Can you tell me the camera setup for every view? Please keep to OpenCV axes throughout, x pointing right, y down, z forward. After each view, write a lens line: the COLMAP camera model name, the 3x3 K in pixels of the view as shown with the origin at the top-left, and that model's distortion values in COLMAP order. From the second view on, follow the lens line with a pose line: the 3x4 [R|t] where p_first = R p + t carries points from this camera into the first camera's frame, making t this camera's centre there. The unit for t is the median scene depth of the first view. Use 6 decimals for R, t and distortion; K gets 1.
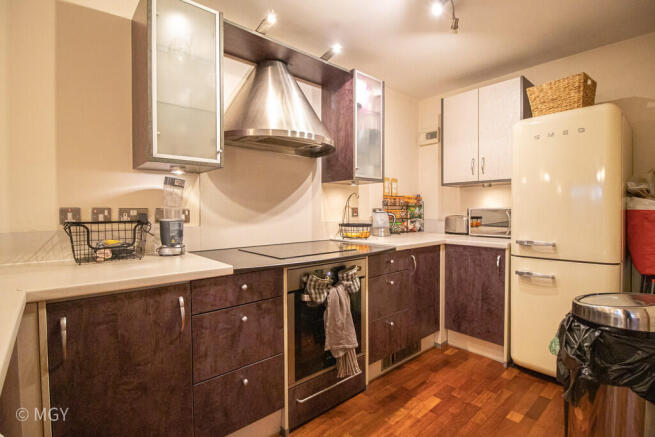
lens RADIAL K [[314.3, 0, 328.3], [0, 314.3, 212.8], [0, 0, 1]] dist [-0.020551, -0.000174]
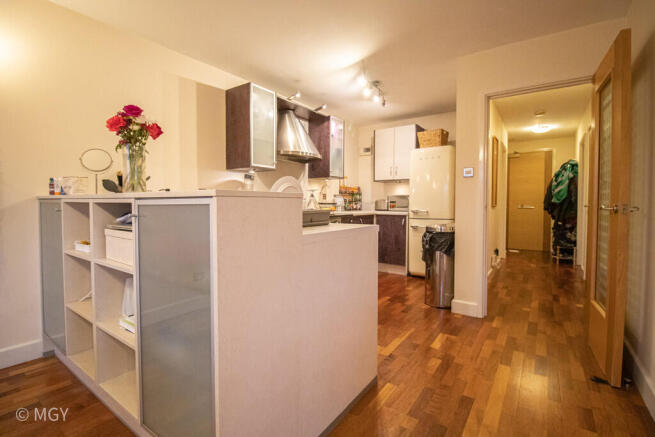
lens RADIAL K [[314.3, 0, 328.3], [0, 314.3, 212.8], [0, 0, 1]] dist [-0.020551, -0.000174]
pose [[0.971882, -0.001261, 0.235465, -0.328576], [-0.003692, 0.999781, 0.020595, 0.056790], [-0.235439, -0.020885, 0.971665, -0.705831]]
